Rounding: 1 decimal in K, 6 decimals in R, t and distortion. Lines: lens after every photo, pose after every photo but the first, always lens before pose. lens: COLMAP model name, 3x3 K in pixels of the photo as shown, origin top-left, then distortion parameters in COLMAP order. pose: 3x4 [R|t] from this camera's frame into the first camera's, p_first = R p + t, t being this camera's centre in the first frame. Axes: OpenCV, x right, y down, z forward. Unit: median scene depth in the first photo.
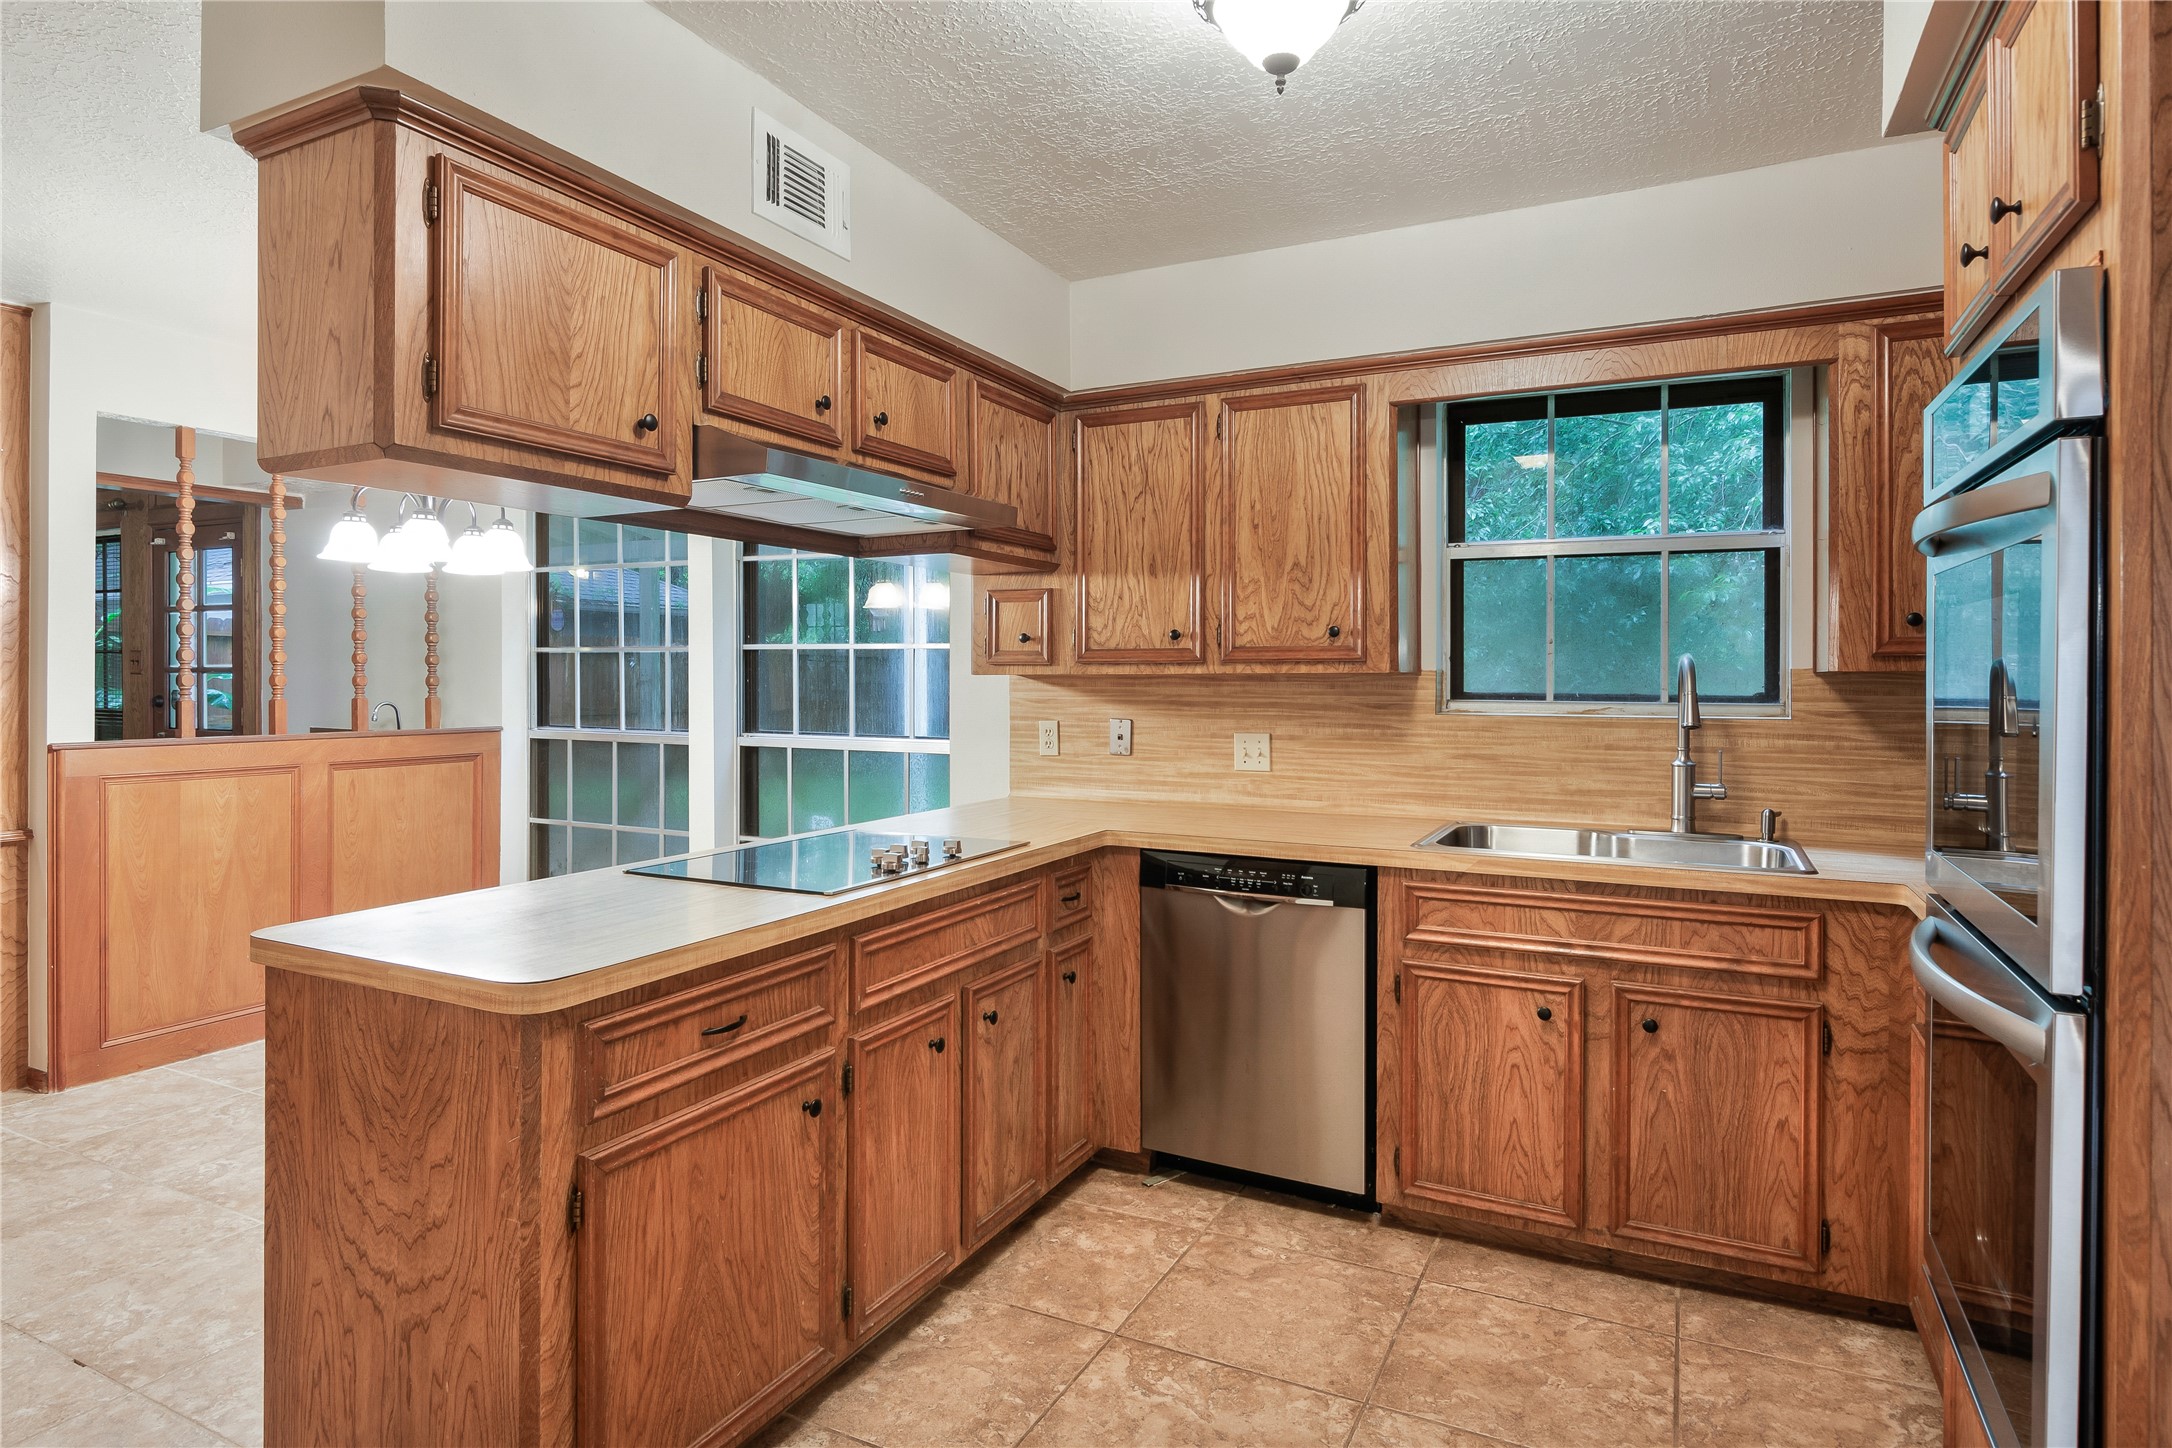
lens RADIAL K [[1226.9, 0, 1075.5], [0, 1226.9, 665.9], [0, 0, 1]] dist [-0.000871, -0.000546]
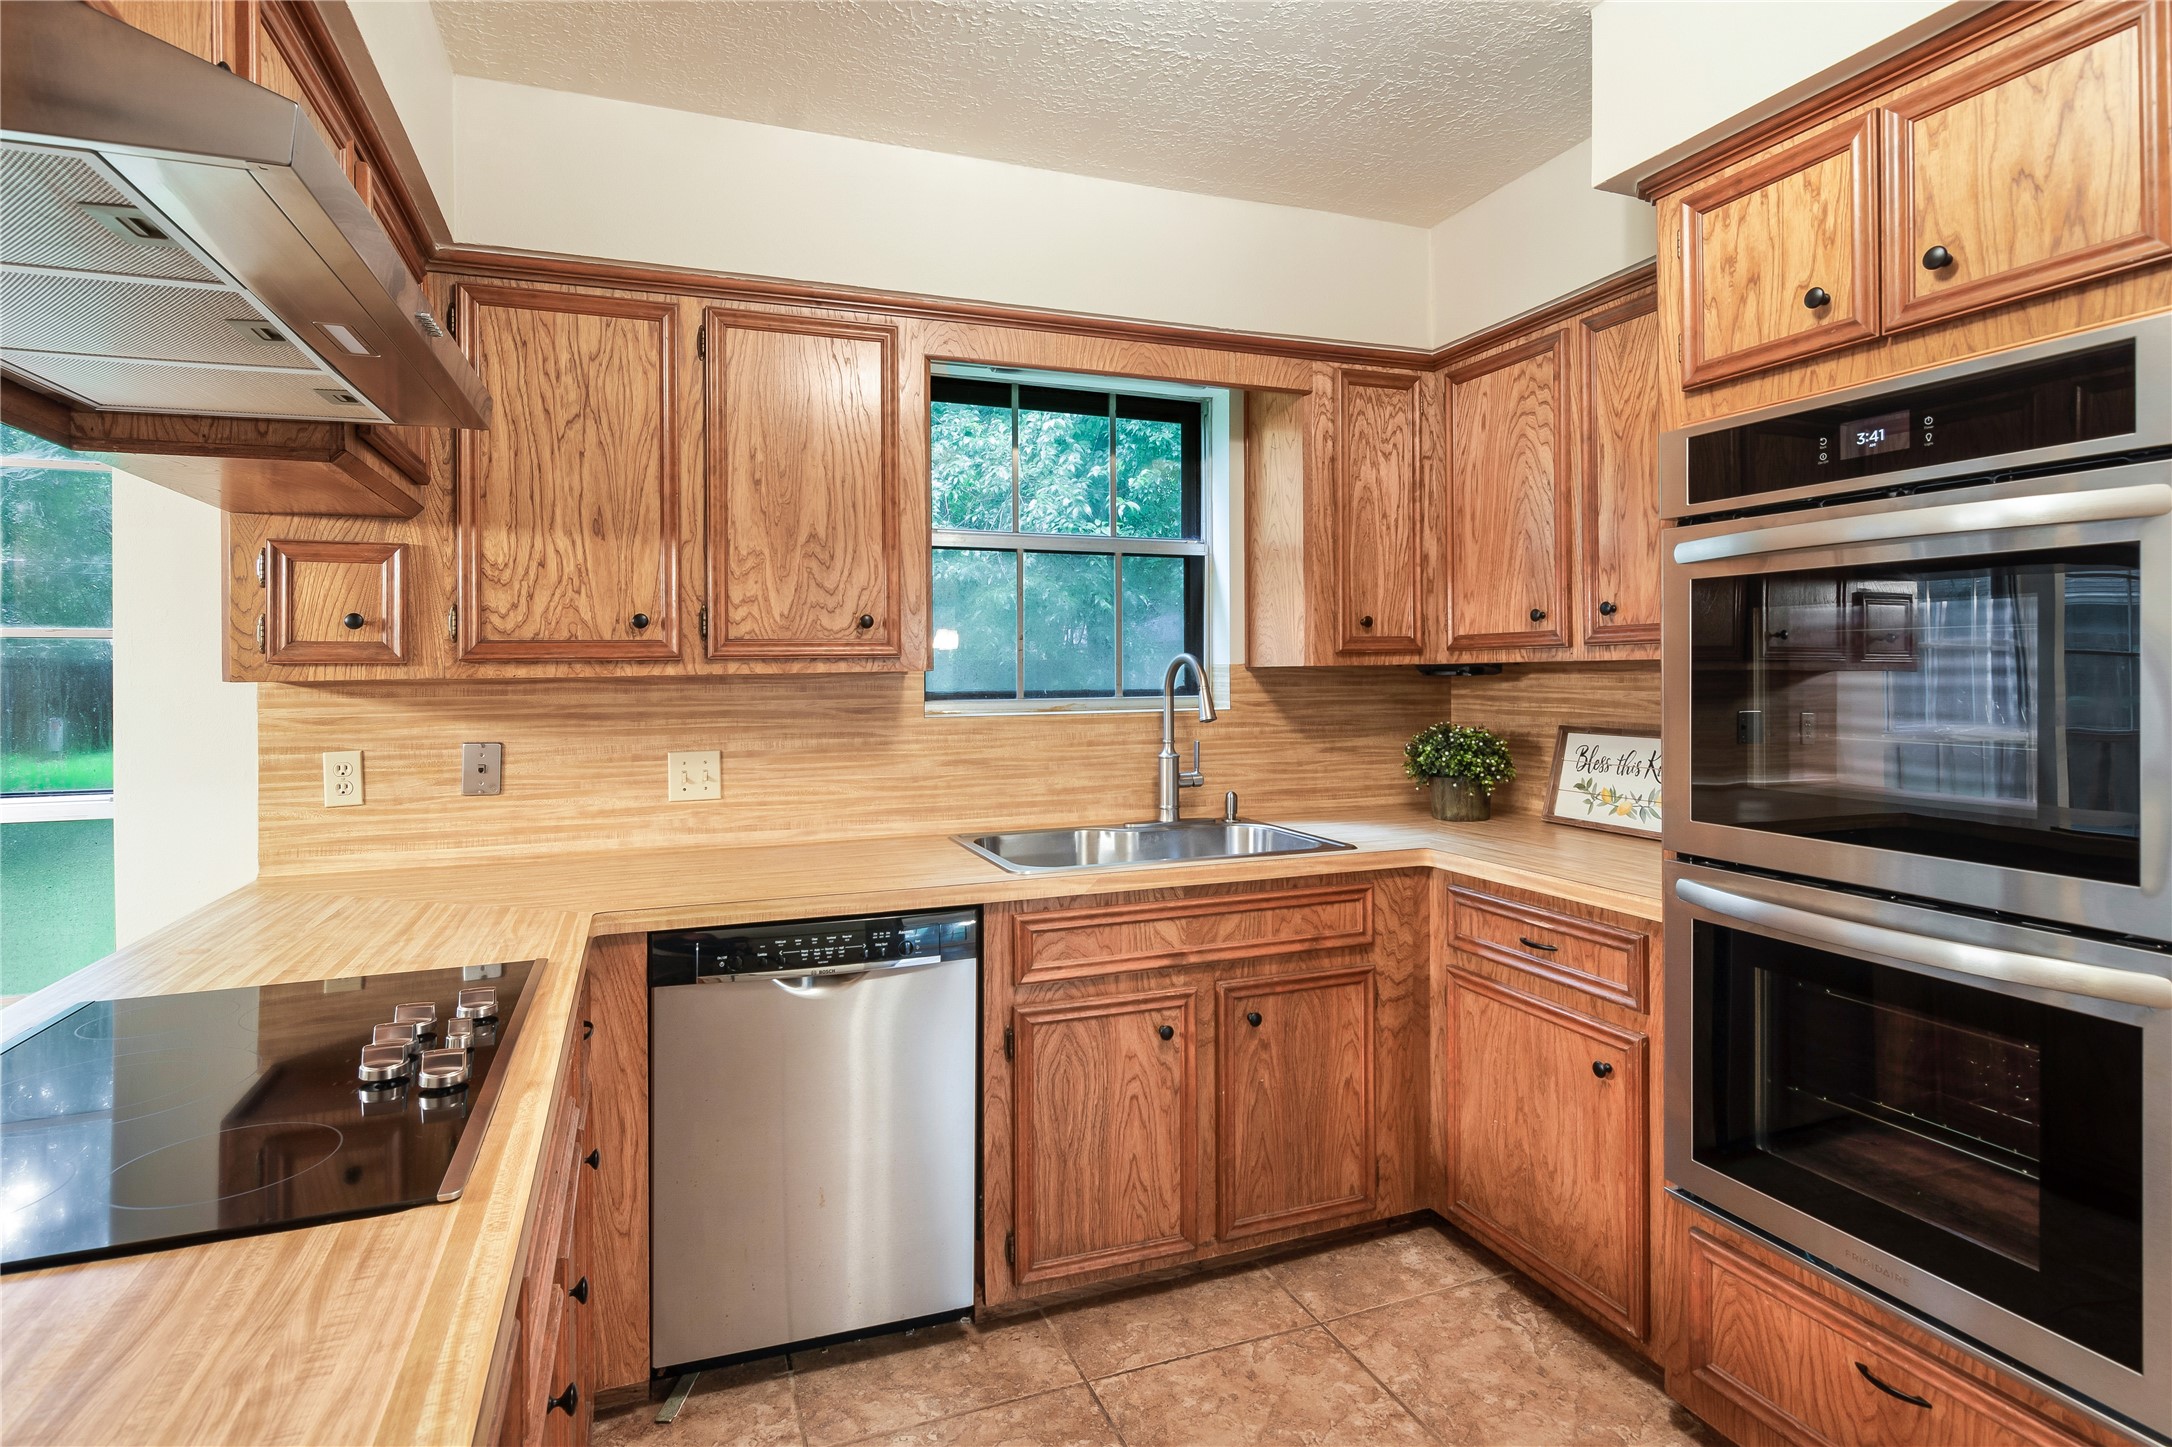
lens RADIAL K [[1104.8, 0, 1101.2], [0, 1104.8, 659.4], [0, 0, 1]] dist [0.000544, -0.000226]
pose [[0.666641, -0.001479, 0.745377, -0.224832], [0.005408, 0.999981, -0.002853, 0.000168], [-0.745359, 0.005933, 0.666637, 0.379661]]
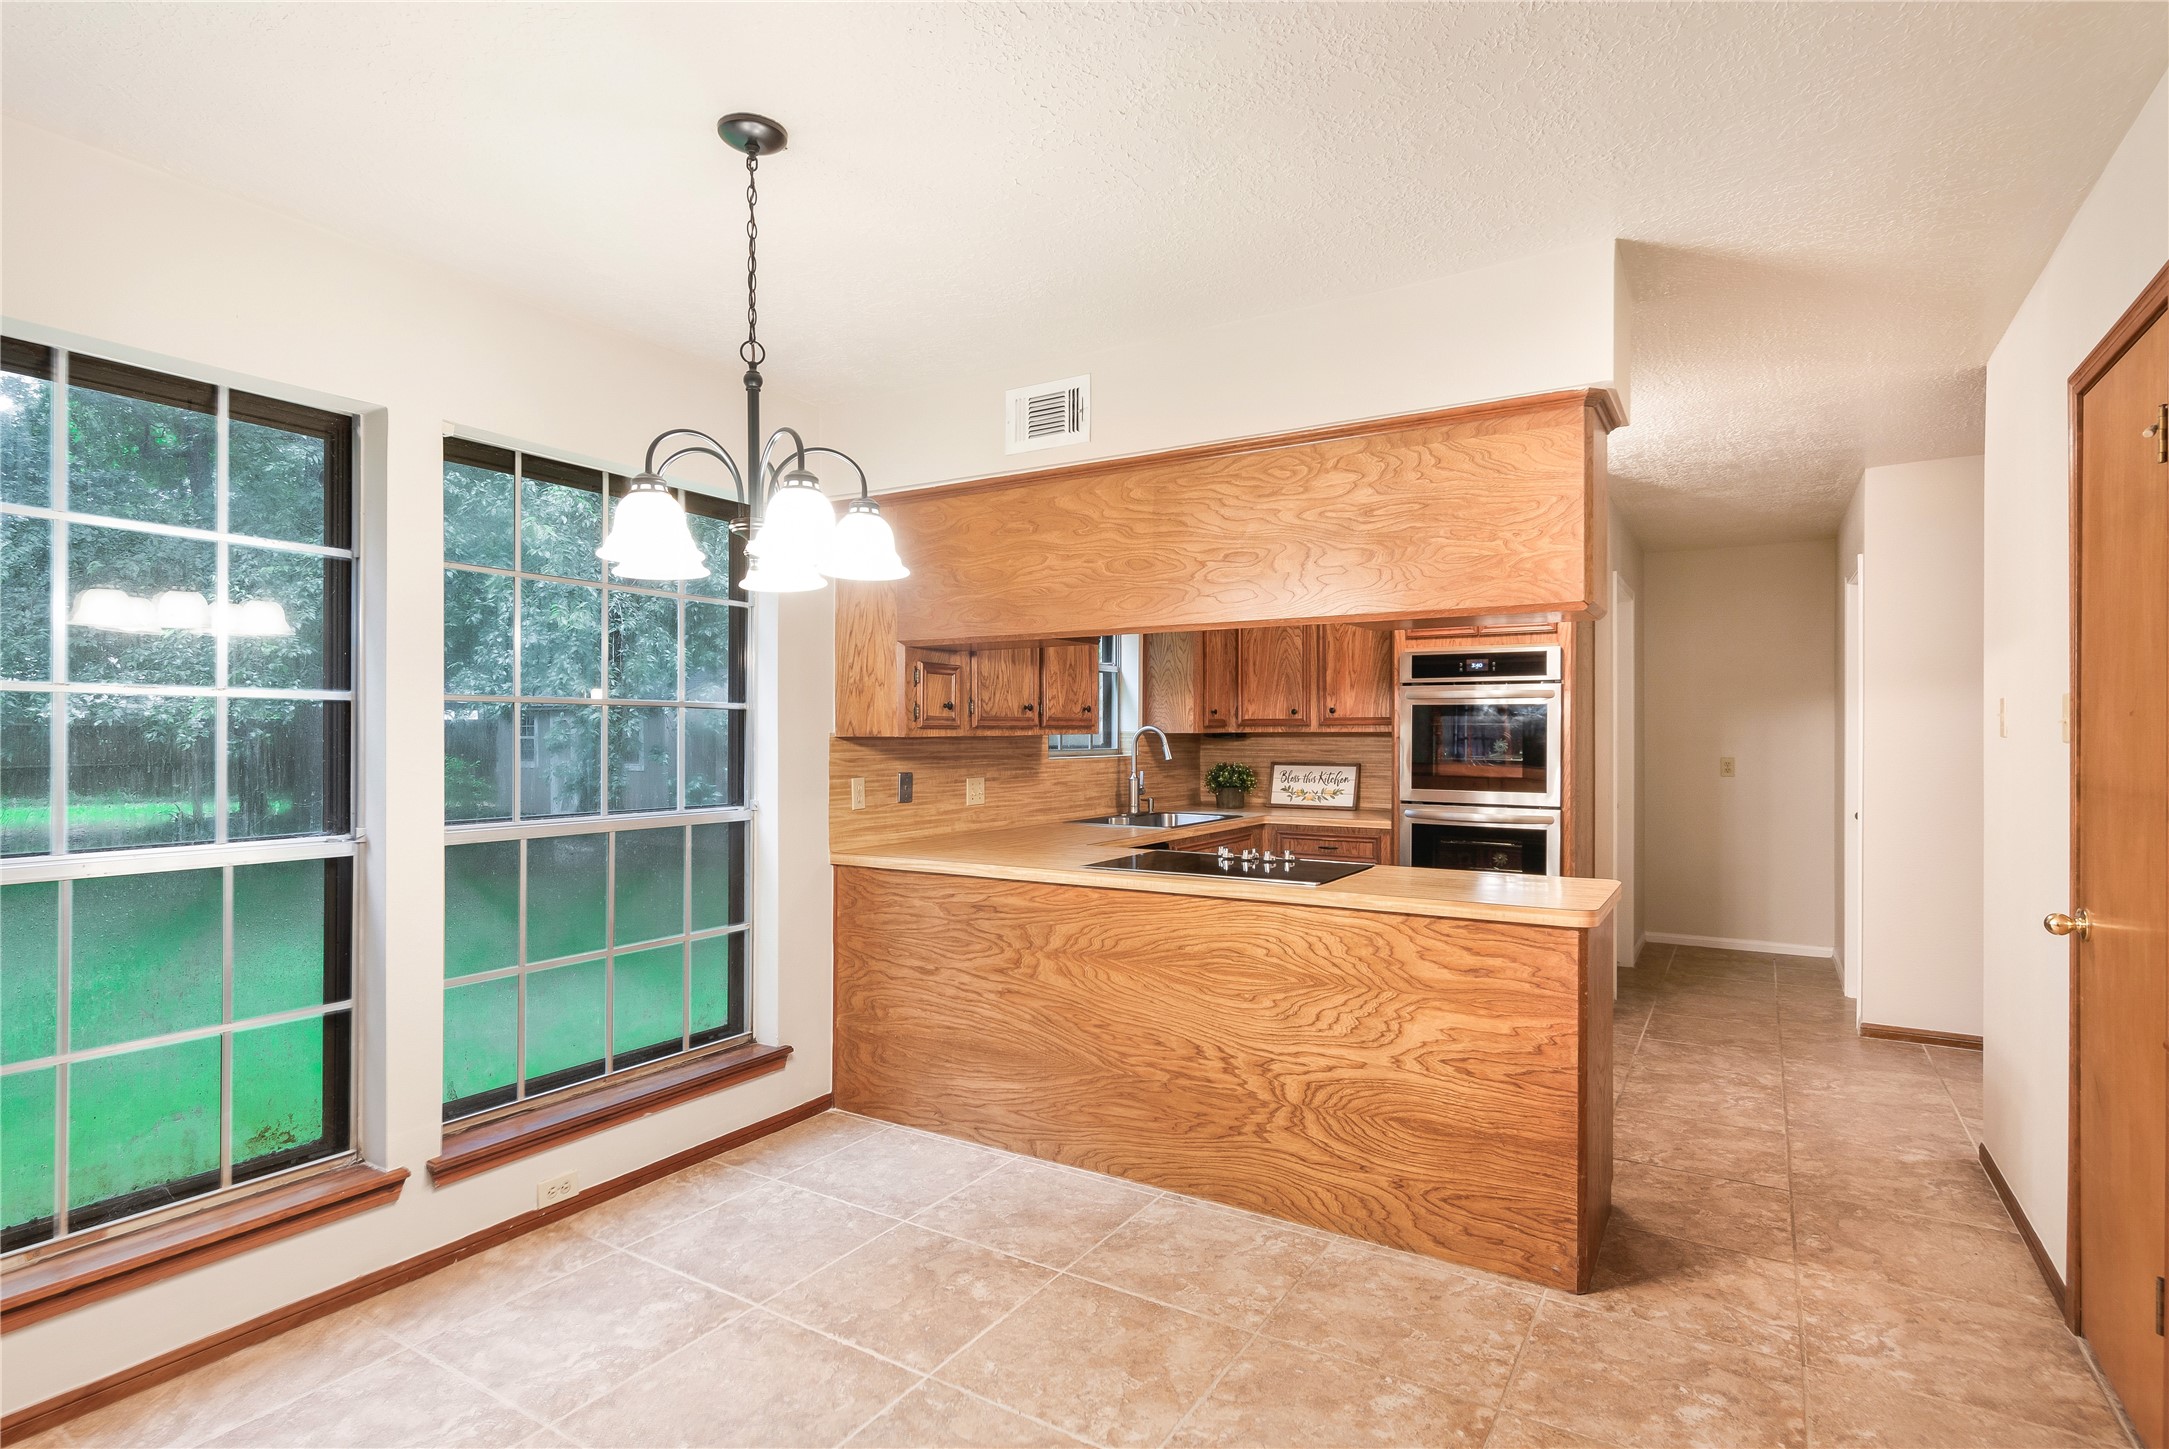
lens RADIAL K [[1056.9, 0, 1084.5], [0, 1056.9, 724.5], [0, 0, 1]] dist [-0.000473, 0.000055]
pose [[0.088385, 0.005241, 0.996073, -1.143805], [-0.007009, 0.999965, -0.004639, -0.000785], [-0.996062, -0.006572, 0.088419, 0.850403]]
